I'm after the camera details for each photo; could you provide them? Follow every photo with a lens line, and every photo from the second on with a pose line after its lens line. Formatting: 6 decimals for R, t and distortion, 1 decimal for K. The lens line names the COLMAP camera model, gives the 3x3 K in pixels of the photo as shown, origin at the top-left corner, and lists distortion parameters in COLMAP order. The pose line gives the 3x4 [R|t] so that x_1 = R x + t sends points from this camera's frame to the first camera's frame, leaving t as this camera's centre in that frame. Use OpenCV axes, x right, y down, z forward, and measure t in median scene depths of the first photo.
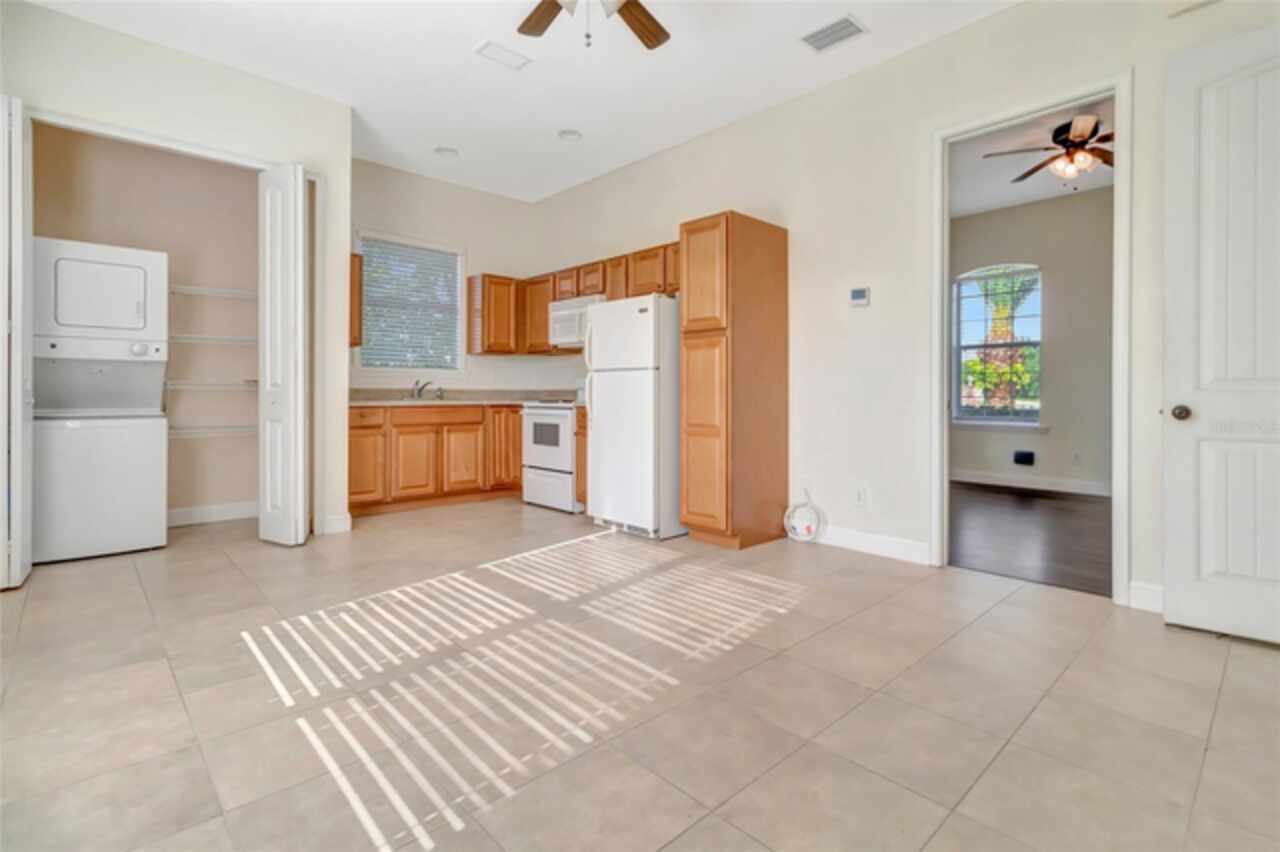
lens RADIAL K [[595.6, 0, 641.7], [0, 595.6, 391.5], [0, 0, 1]] dist [0.001167, 0.000068]
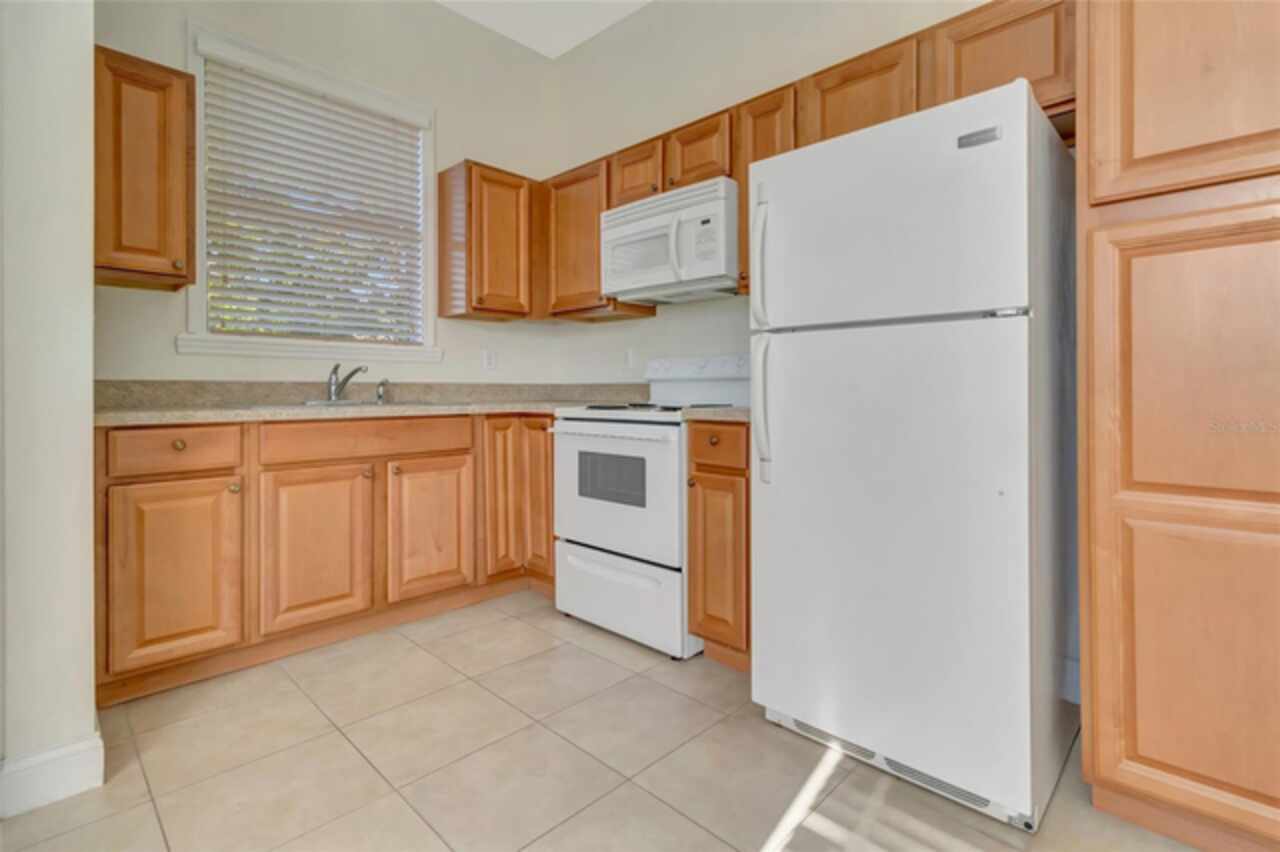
lens RADIAL K [[595.6, 0, 641.7], [0, 595.6, 391.5], [0, 0, 1]] dist [0.001167, 0.000068]
pose [[0.999121, -0.003512, 0.041764, -0.147327], [0.003238, 0.999973, 0.006638, 0.001328], [-0.041786, -0.006497, 0.999105, 0.505439]]
